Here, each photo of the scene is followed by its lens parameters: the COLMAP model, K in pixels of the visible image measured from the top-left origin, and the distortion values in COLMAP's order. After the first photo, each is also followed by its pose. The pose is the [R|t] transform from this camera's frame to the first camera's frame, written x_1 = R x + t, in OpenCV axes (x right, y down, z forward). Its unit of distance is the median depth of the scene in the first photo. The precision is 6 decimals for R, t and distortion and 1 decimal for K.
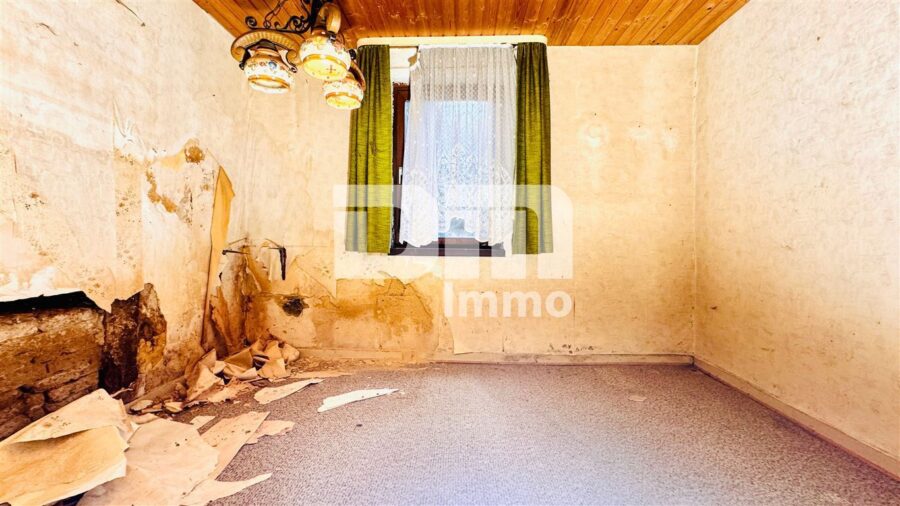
lens RADIAL K [[354.1, 0, 450.9], [0, 354.1, 248.7], [0, 0, 1]] dist [-0.004211, -0.000075]
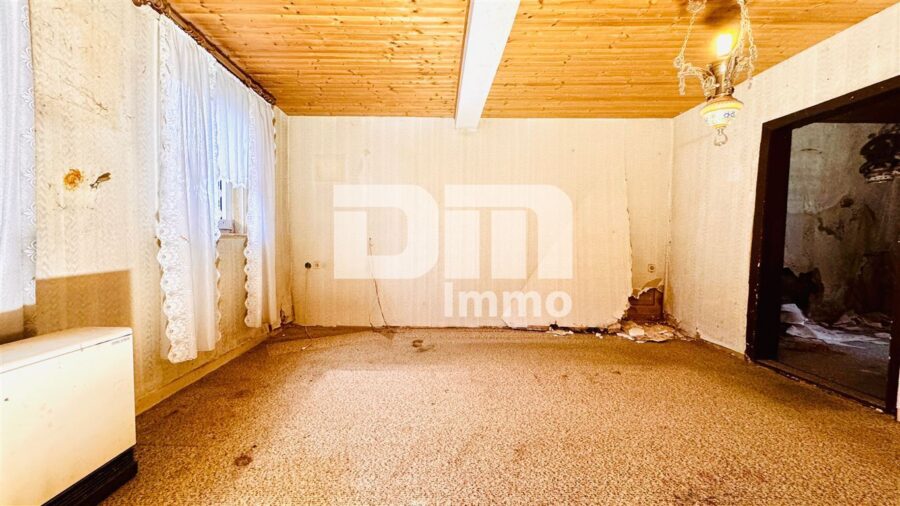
lens RADIAL K [[354.1, 0, 447.7], [0, 354.1, 256.4], [0, 0, 1]] dist [-0.004211, -0.000075]
pose [[0.045921, 0.043544, -0.997996, 1.335387], [-0.019613, 0.998896, 0.042681, -0.023062], [0.998753, 0.017614, 0.046724, -1.520034]]
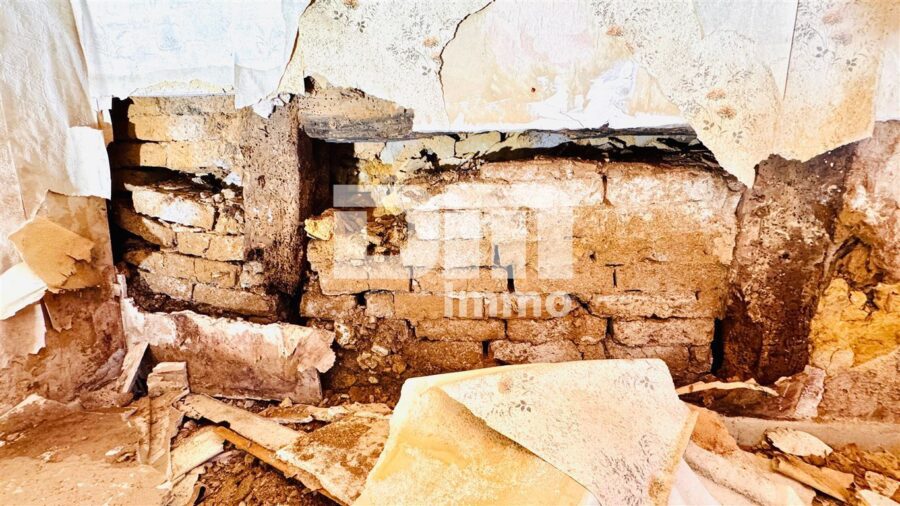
lens RADIAL K [[354.1, 0, 448.8], [0, 354.1, 254.7], [0, 0, 1]] dist [-0.004211, -0.000075]
pose [[-0.105109, 0.169676, -0.979879, -0.519849], [-0.006354, 0.985202, 0.171280, 0.185267], [0.994440, 0.024229, -0.102476, 0.690347]]
